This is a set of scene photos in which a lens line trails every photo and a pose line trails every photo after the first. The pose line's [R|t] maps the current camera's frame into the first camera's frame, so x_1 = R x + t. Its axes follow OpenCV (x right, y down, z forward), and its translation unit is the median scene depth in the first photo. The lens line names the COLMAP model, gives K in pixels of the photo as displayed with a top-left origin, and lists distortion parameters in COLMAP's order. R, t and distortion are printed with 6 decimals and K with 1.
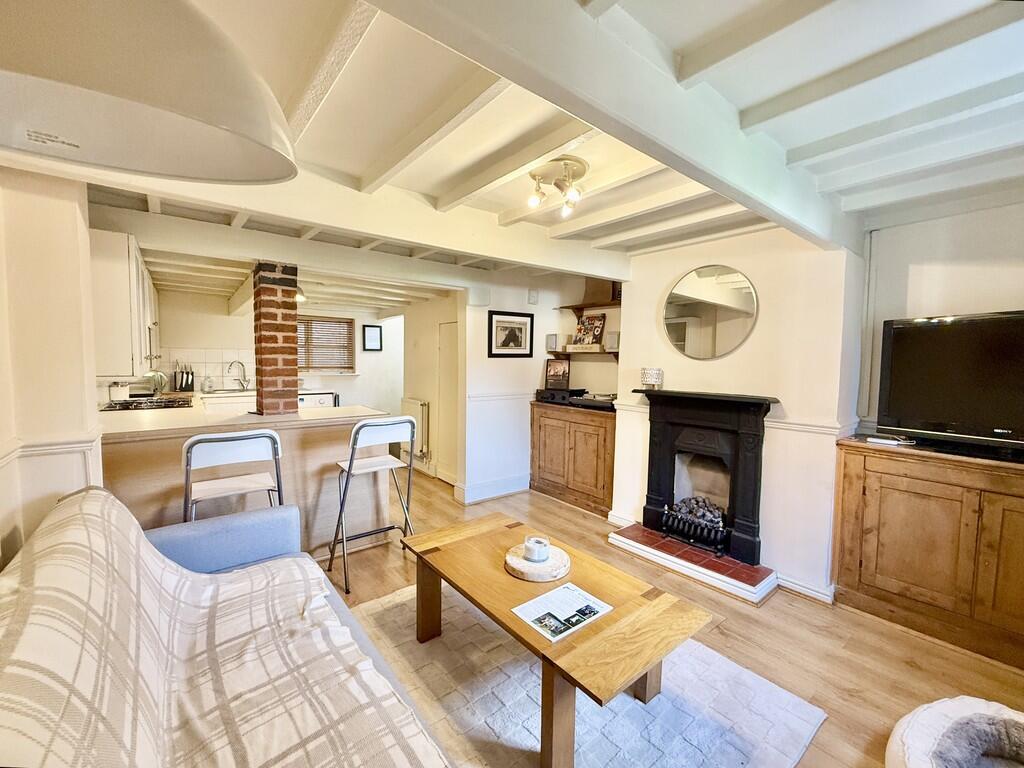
lens RADIAL K [[426.1, 0, 512.0], [0, 426.1, 384.0], [0, 0, 1]] dist [-0.000962, -0.000201]
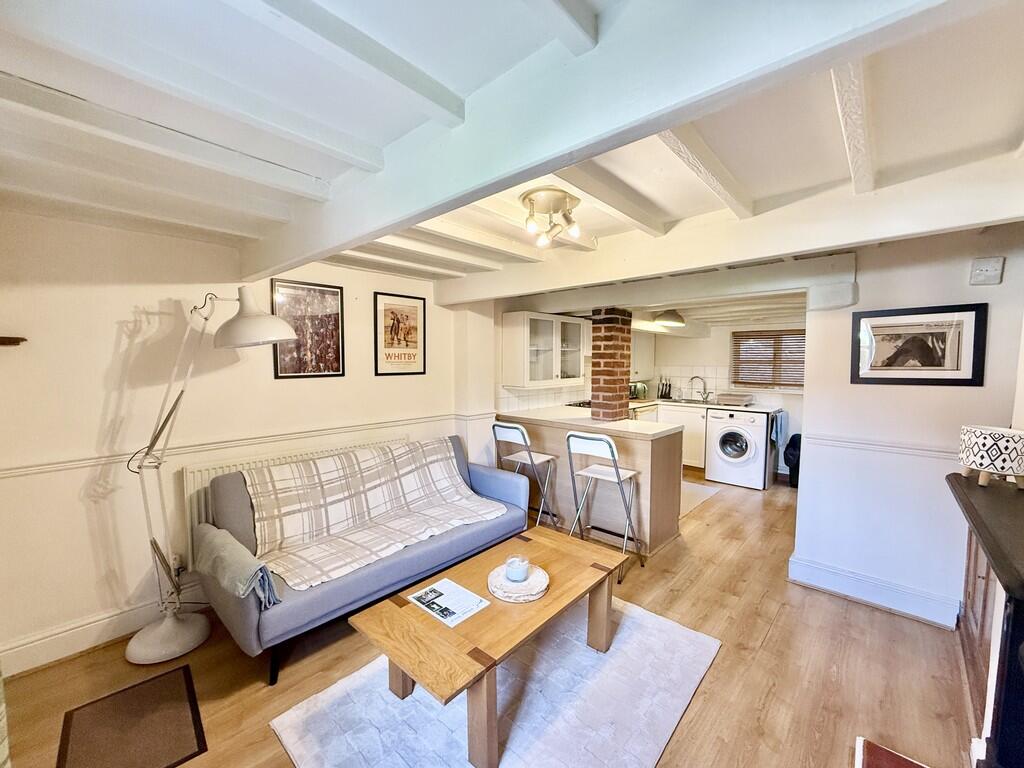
lens RADIAL K [[413.3, 0, 508.3], [0, 413.3, 386.4], [0, 0, 1]] dist [0.000969, 0.000042]
pose [[0.150417, 0.050015, -0.987357, 0.676622], [-0.059433, 0.997371, 0.041468, -0.071265], [0.986835, 0.052444, 0.152994, 0.510229]]
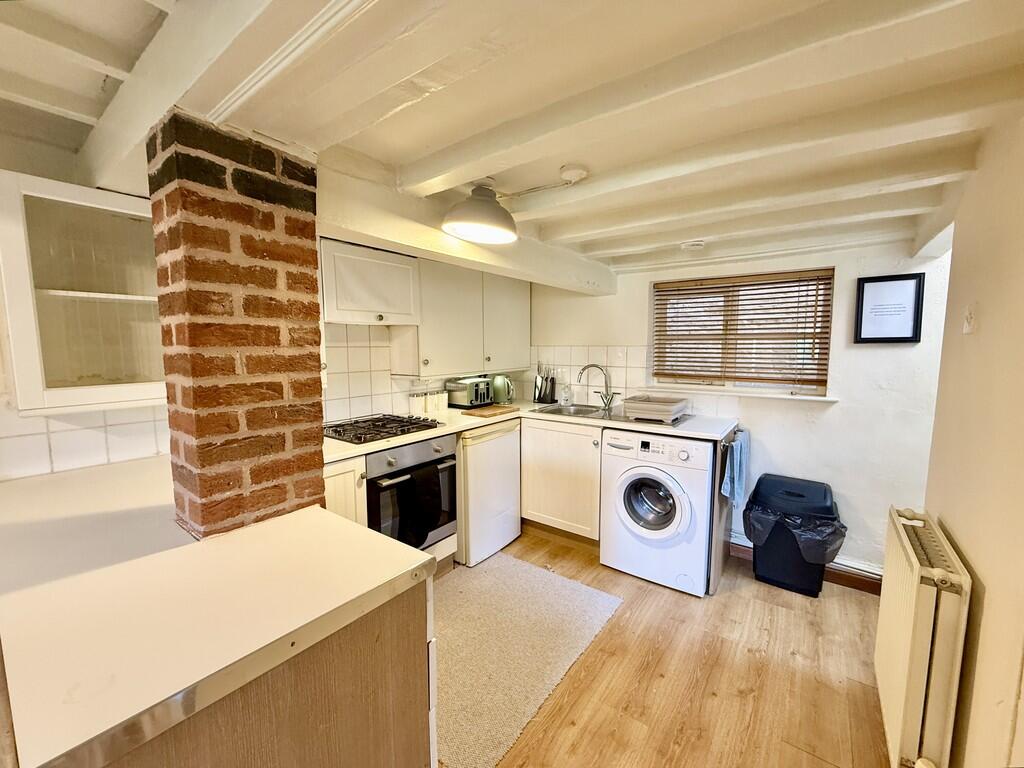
lens RADIAL K [[413.3, 0, 508.3], [0, 413.3, 386.4], [0, 0, 1]] dist [0.000969, 0.000042]
pose [[0.257359, 0.081630, -0.962862, -0.108839], [-0.050620, 0.996196, 0.070926, -0.098123], [0.964989, 0.030487, 0.260512, 1.173040]]
